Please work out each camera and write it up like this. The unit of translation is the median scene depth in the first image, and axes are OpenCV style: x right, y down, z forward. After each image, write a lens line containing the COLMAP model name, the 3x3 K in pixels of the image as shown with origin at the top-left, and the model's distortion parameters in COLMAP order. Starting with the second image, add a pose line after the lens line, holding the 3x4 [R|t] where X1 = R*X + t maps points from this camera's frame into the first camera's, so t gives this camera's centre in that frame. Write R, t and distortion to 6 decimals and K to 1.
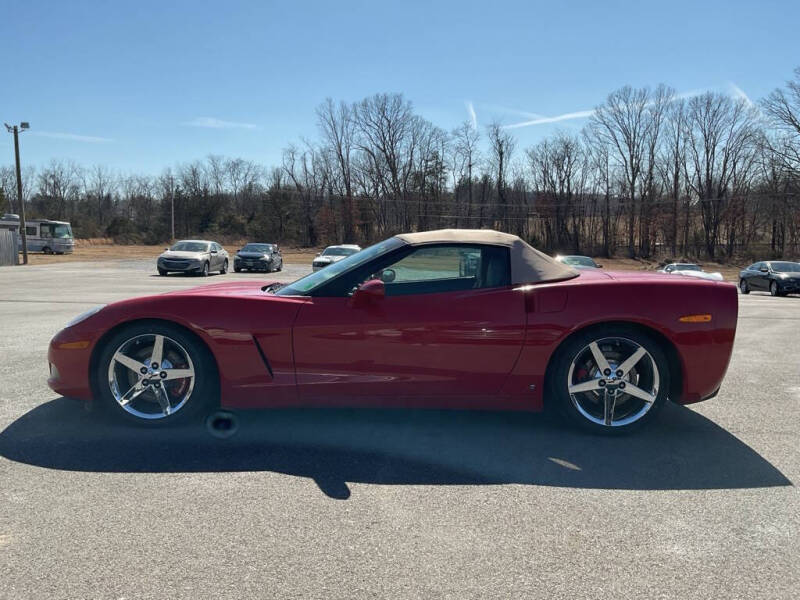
lens RADIAL K [[662.7, 0, 403.9], [0, 662.7, 307.0], [0, 0, 1]] dist [0.078313, -0.143155]
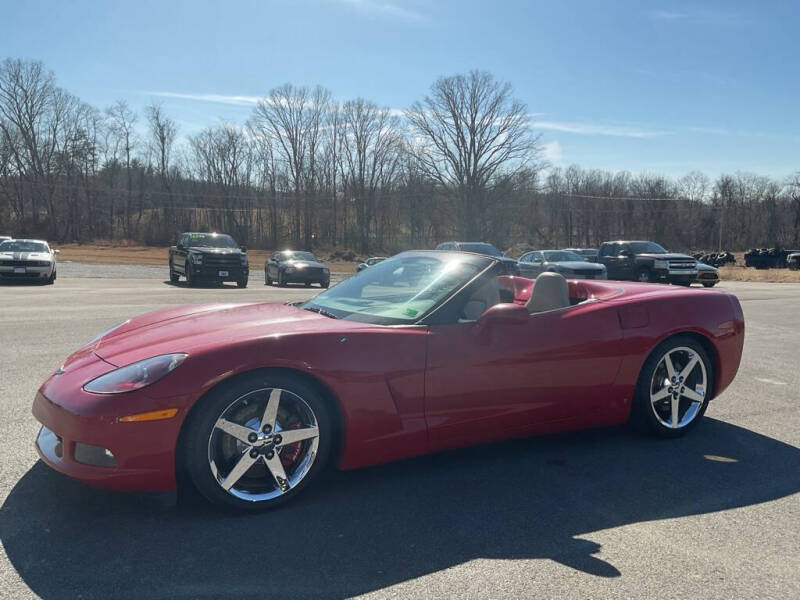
lens RADIAL K [[662.7, 0, 403.2], [0, 662.7, 303.6], [0, 0, 1]] dist [0.078313, -0.143155]
pose [[0.872159, -0.043545, 0.487280, -0.050420], [0.039240, 0.999048, 0.019045, -0.005261], [-0.487646, 0.002511, 0.873038, 0.022318]]
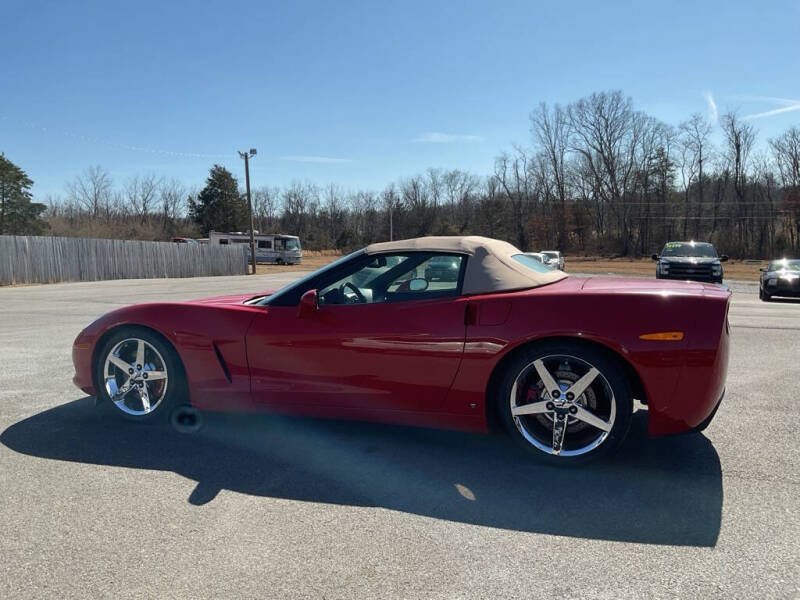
lens RADIAL K [[662.7, 0, 403.6], [0, 662.7, 311.7], [0, 0, 1]] dist [0.078313, -0.143155]
pose [[0.944778, 0.011566, -0.327508, 0.033702], [-0.012859, 0.999916, -0.001783, -0.000614], [0.327460, 0.005896, 0.944847, 0.008352]]
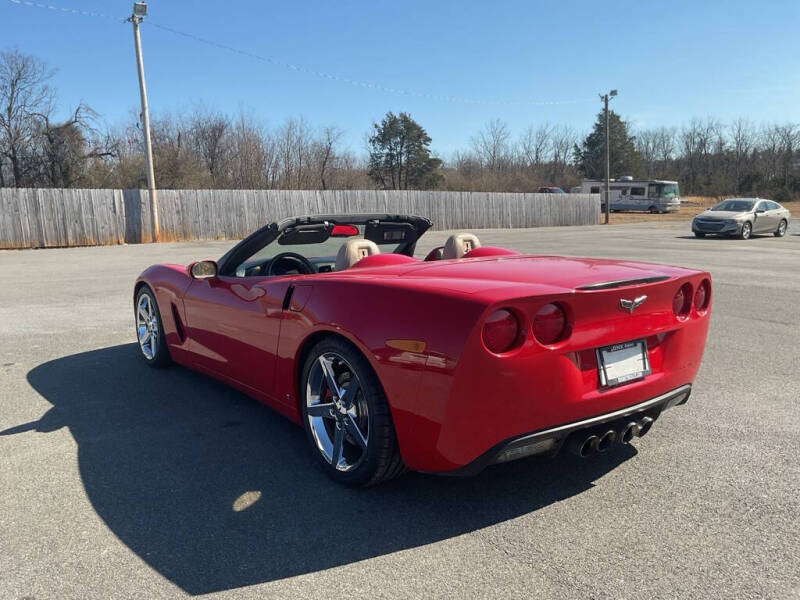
lens RADIAL K [[662.7, 0, 401.9], [0, 662.7, 314.5], [0, 0, 1]] dist [0.078313, -0.143155]
pose [[0.601777, 0.112475, -0.790704, 0.078753], [-0.053094, 0.993478, 0.100911, -0.006491], [0.796897, -0.018744, 0.603824, 0.050855]]
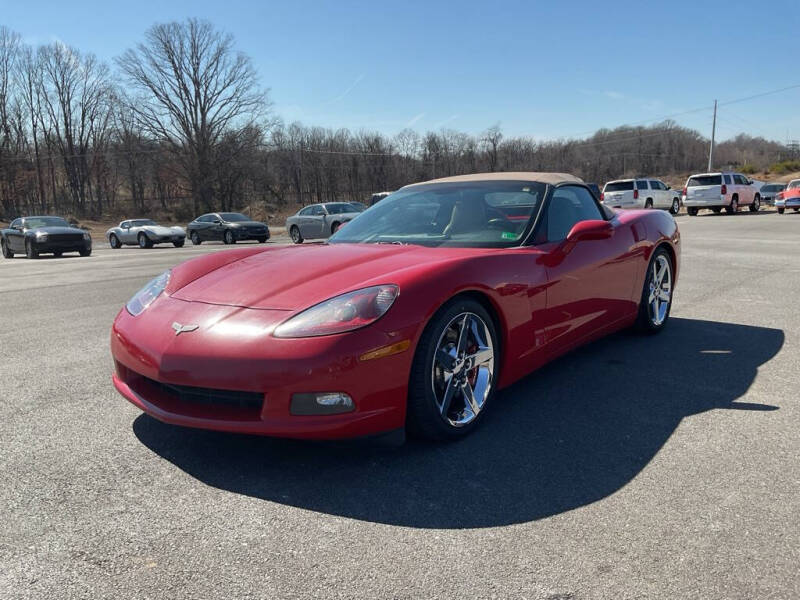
lens RADIAL K [[662.7, 0, 403.0], [0, 662.7, 297.6], [0, 0, 1]] dist [0.078313, -0.143155]
pose [[0.605908, -0.145078, 0.782194, -0.082264], [0.107023, 0.989158, 0.100562, -0.004664], [-0.788303, 0.022781, 0.614866, 0.050171]]
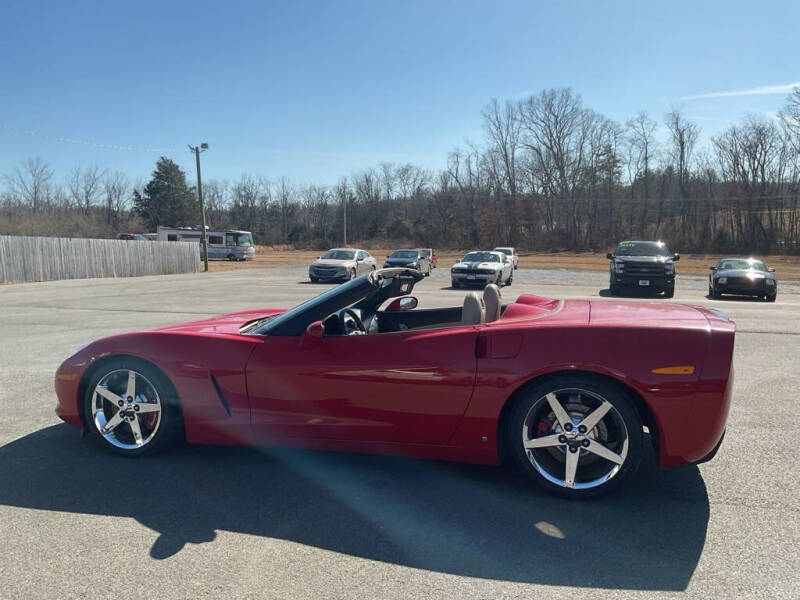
lens RADIAL K [[662.7, 0, 403.4], [0, 662.7, 315.3], [0, 0, 1]] dist [0.078313, -0.143155]
pose [[0.966137, 0.008777, -0.257882, 0.026873], [-0.005584, 0.999898, 0.013112, -0.005161], [0.257971, -0.011228, 0.966087, 0.007411]]
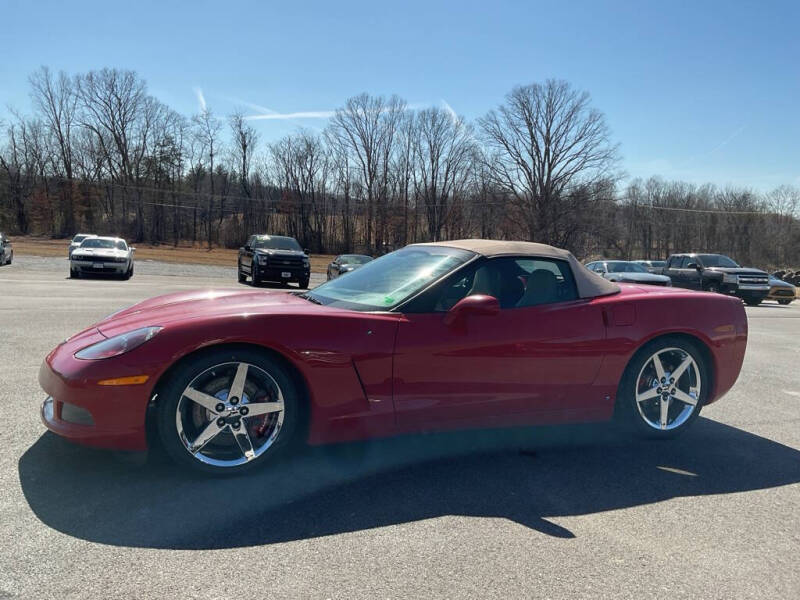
lens RADIAL K [[662.7, 0, 404.8], [0, 662.7, 300.9], [0, 0, 1]] dist [0.078313, -0.143155]
pose [[0.919517, -0.005217, 0.393015, -0.042042], [0.005804, 0.999983, -0.000305, -0.002703], [-0.393007, 0.002562, 0.919532, 0.014432]]
